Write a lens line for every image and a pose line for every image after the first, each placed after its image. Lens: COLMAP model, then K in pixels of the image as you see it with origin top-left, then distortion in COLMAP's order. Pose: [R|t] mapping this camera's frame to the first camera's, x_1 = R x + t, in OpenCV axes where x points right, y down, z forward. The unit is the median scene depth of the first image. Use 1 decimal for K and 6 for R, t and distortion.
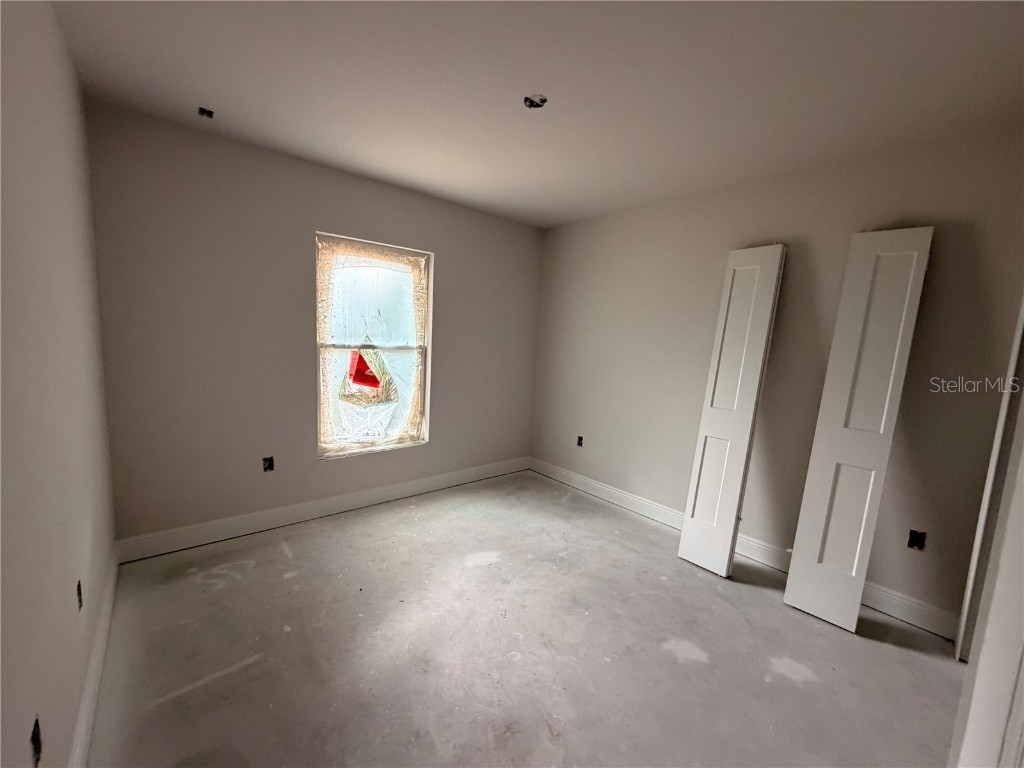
lens RADIAL K [[408.6, 0, 509.0], [0, 408.6, 383.8], [0, 0, 1]] dist [0.000182, -0.000003]
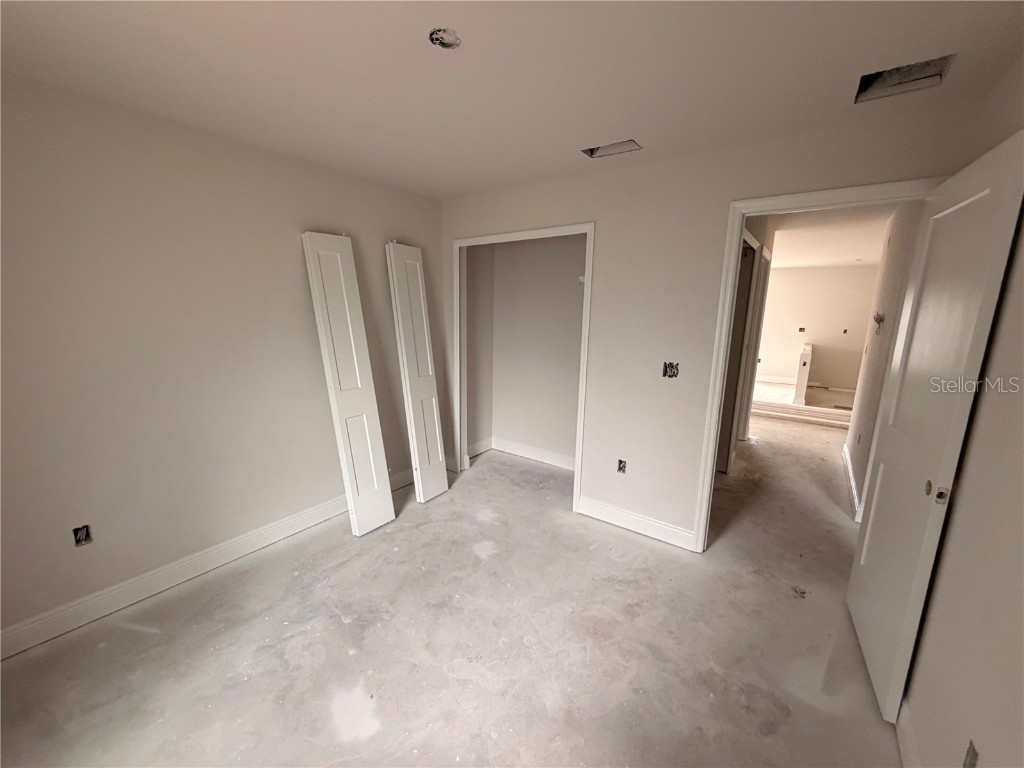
lens RADIAL K [[408.6, 0, 509.0], [0, 408.6, 383.8], [0, 0, 1]] dist [0.000182, -0.000003]
pose [[-0.218947, -0.244238, 0.944674, -0.586289], [0.086727, 0.959462, 0.268162, -0.209445], [-0.971875, 0.140642, -0.188890, 0.801932]]
